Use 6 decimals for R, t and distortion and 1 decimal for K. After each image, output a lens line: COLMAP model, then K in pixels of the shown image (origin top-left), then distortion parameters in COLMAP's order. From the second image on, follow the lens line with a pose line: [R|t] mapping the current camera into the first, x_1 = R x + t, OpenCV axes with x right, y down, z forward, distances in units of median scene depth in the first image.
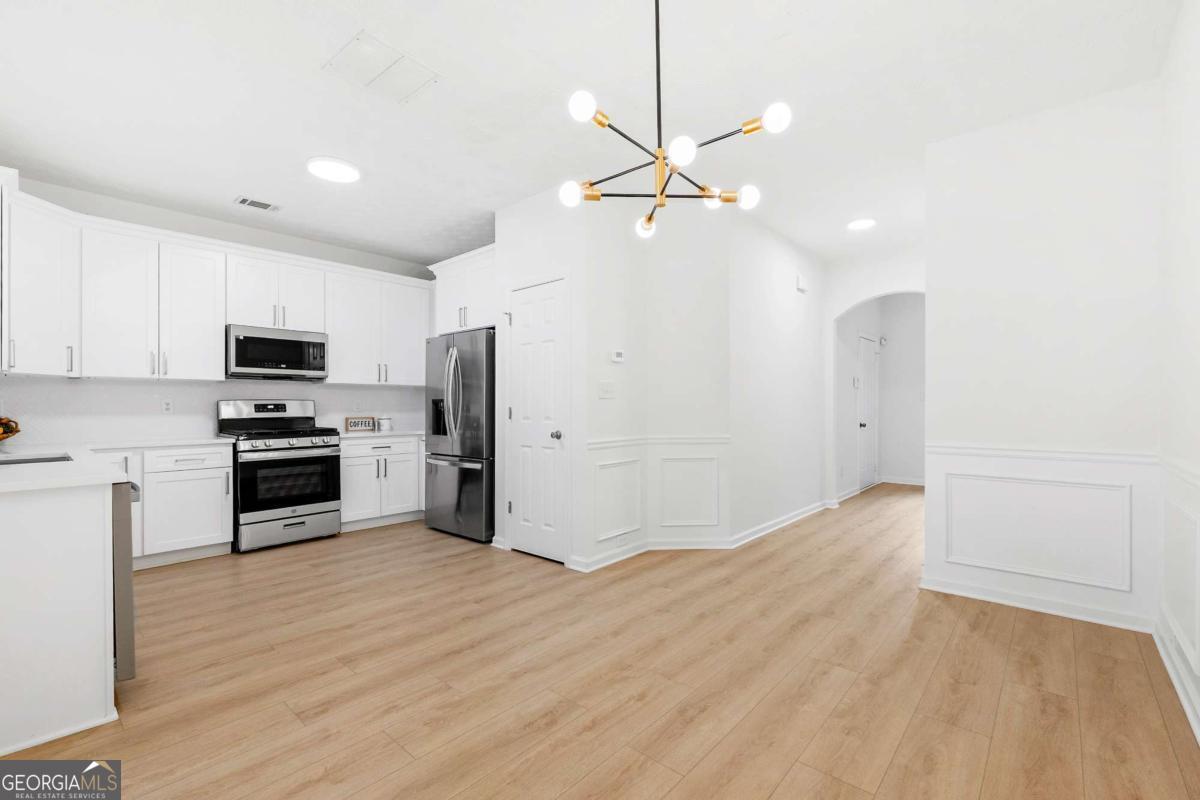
lens RADIAL K [[520.0, 0, 599.0], [0, 520.0, 405.6], [0, 0, 1]] dist [-0.000774, 0.000059]
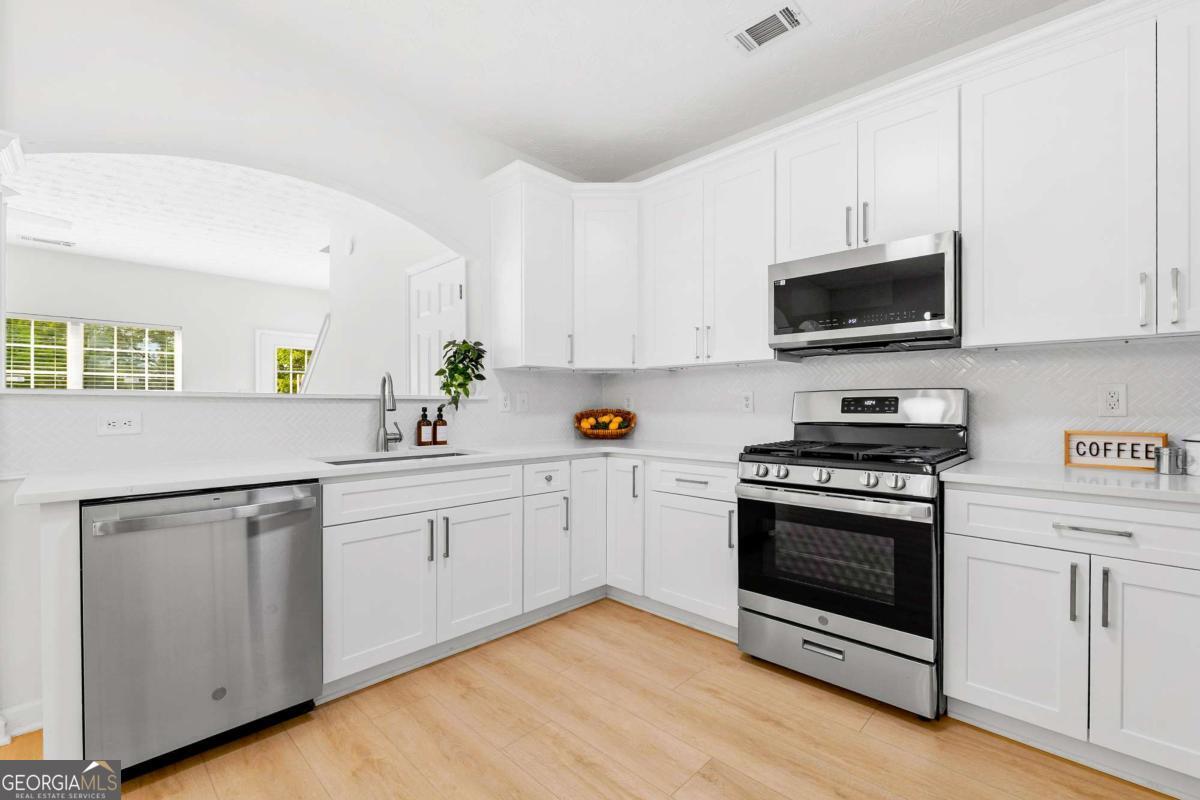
lens RADIAL K [[517.8, 0, 601.9], [0, 517.8, 404.2], [0, 0, 1]] dist [-0.006664, -0.000309]
pose [[-0.038564, 0.003221, -0.999251, -0.104412], [0.000309, 0.999995, 0.003212, 0.002045], [0.999256, -0.000185, -0.038565, 0.821658]]
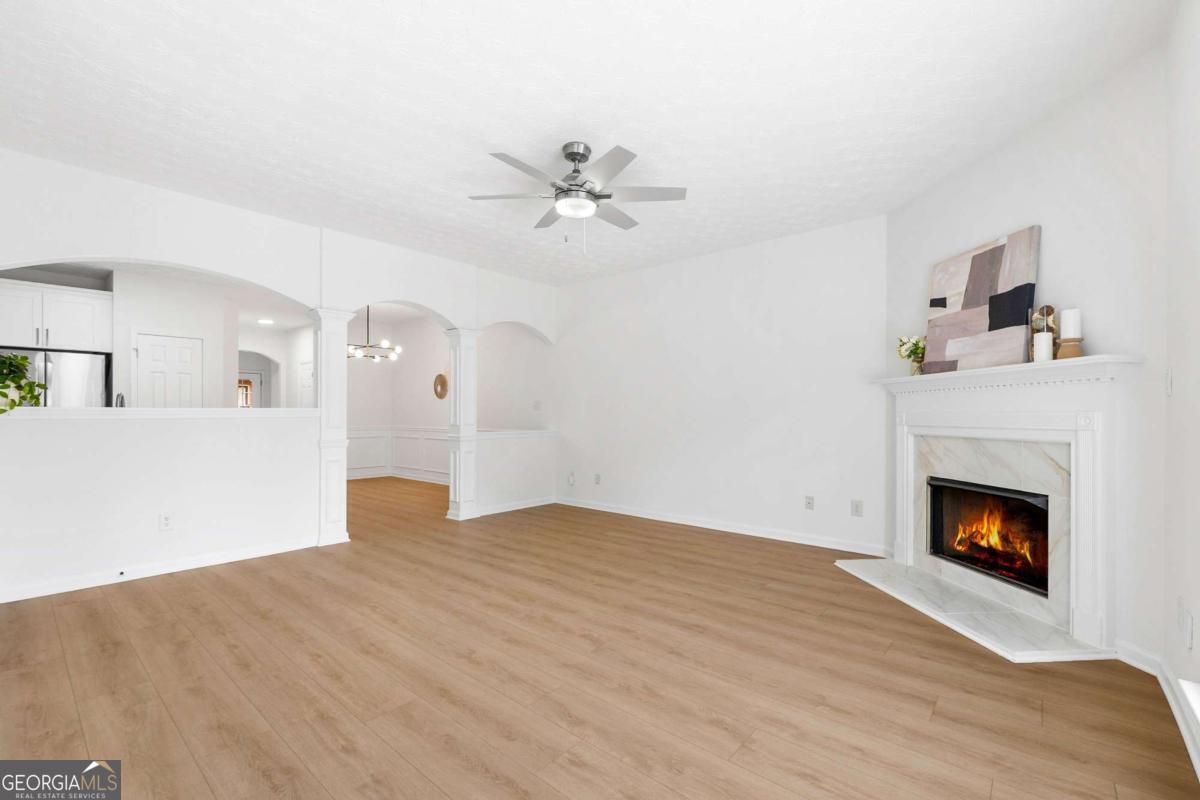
lens RADIAL K [[520.0, 0, 599.0], [0, 520.0, 405.6], [0, 0, 1]] dist [-0.000774, 0.000059]
pose [[-0.016137, 0.016819, 0.999728, -1.593589], [-0.001914, 0.999856, -0.016852, 0.003761], [-0.999868, -0.002185, -0.016103, -0.253916]]
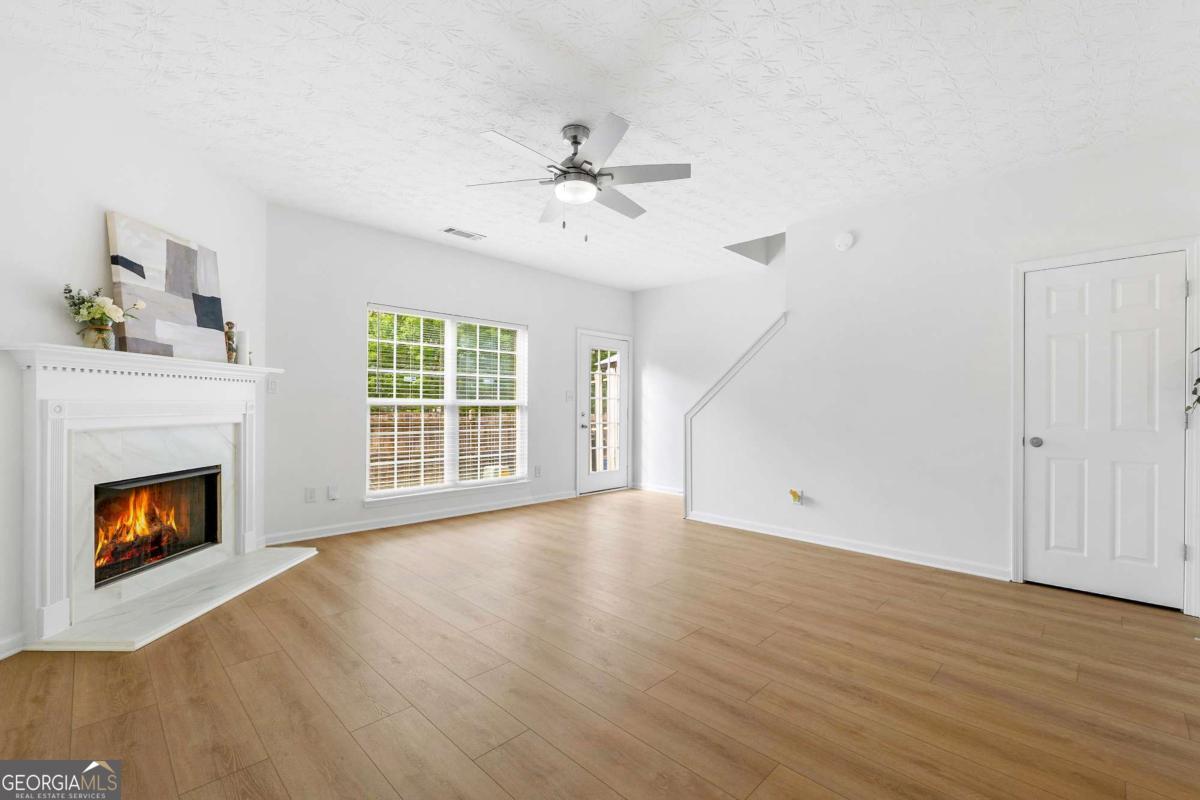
lens RADIAL K [[512.9, 0, 600.4], [0, 512.9, 405.4], [0, 0, 1]] dist [-0.005434, -0.000163]
pose [[-0.056271, -0.000844, -0.998415, -0.137129], [-0.008322, 0.999965, -0.000376, 0.001546], [0.998381, 0.008287, -0.056276, -0.156872]]
